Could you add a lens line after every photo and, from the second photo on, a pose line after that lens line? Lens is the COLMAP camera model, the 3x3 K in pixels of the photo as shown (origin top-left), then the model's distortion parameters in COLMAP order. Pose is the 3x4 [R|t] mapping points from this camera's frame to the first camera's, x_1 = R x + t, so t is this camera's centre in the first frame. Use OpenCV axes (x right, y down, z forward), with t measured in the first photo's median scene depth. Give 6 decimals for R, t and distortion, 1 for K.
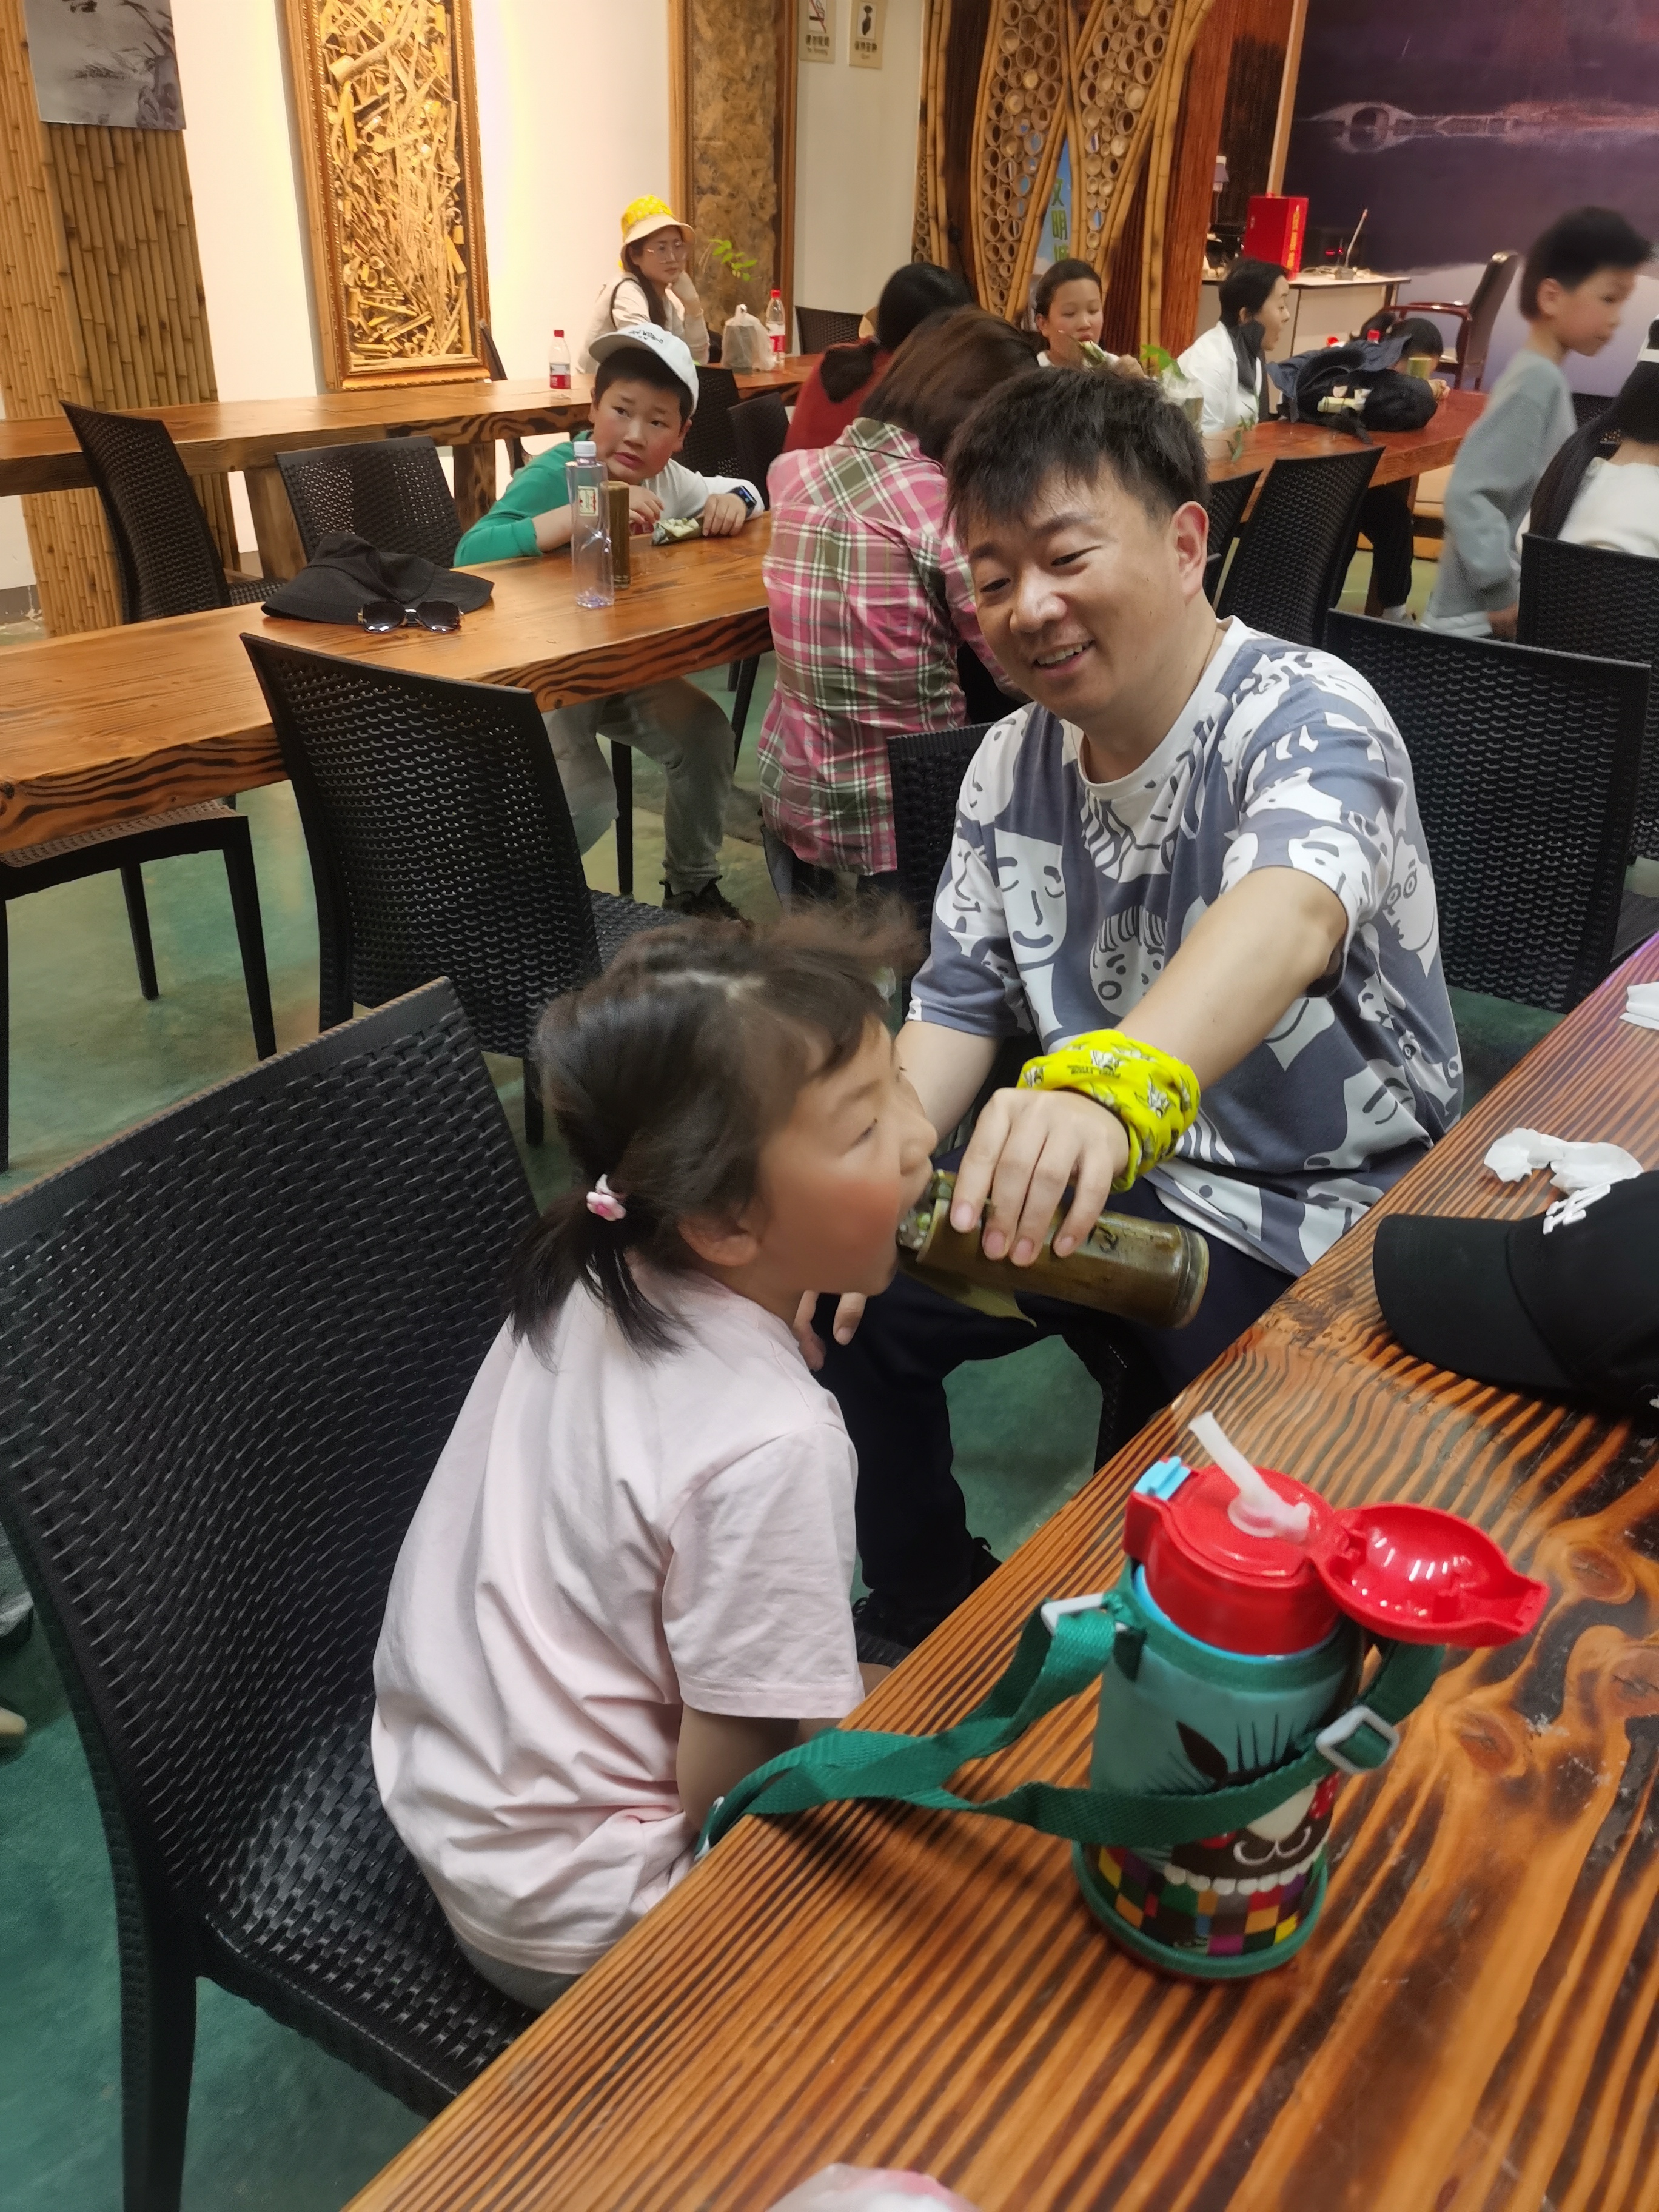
lens RADIAL K [[1736.4, 0, 830.0], [0, 1736.4, 1101.1], [0, 0, 1]] dist [0.033797, -0.001295]
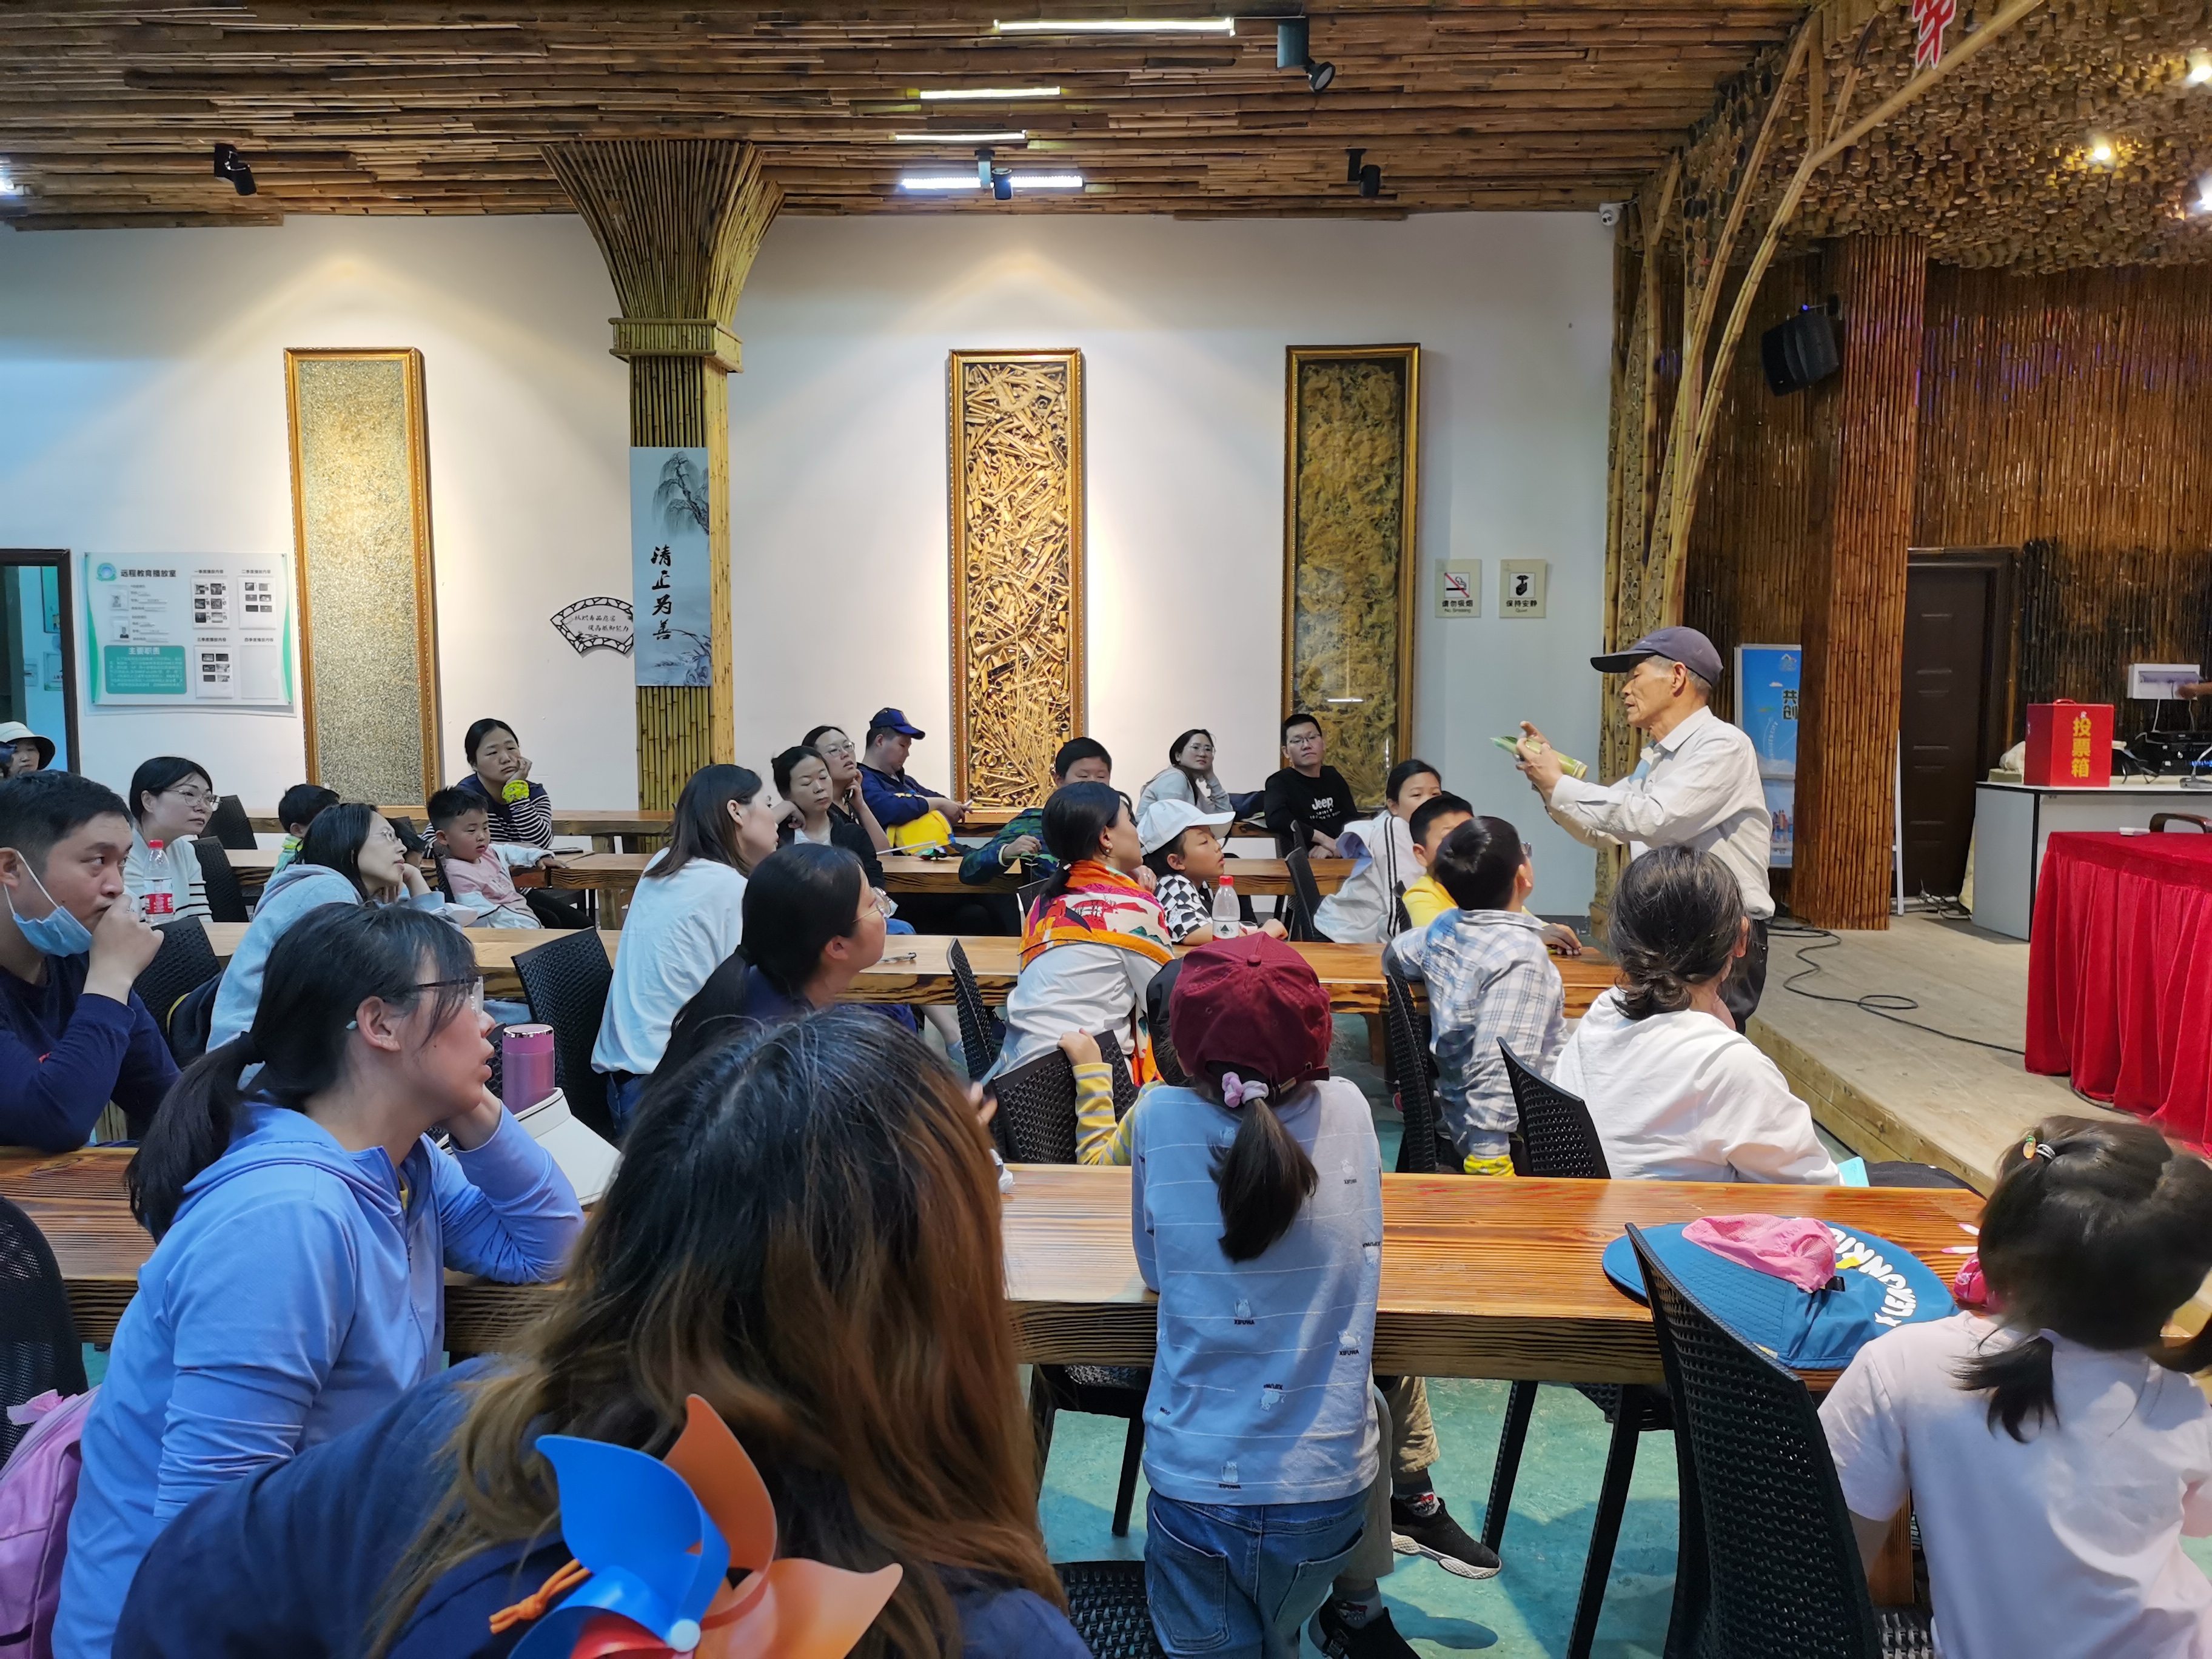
lens RADIAL K [[1736.4, 0, 1105.4], [0, 1736.4, 833.0], [0, 0, 1]] dist [0.033797, -0.001295]
pose [[0.557070, 0.043723, -0.829314, 1.131356], [-0.375882, 0.903744, -0.204842, -0.128100], [0.740531, 0.425835, 0.519883, 0.290406]]
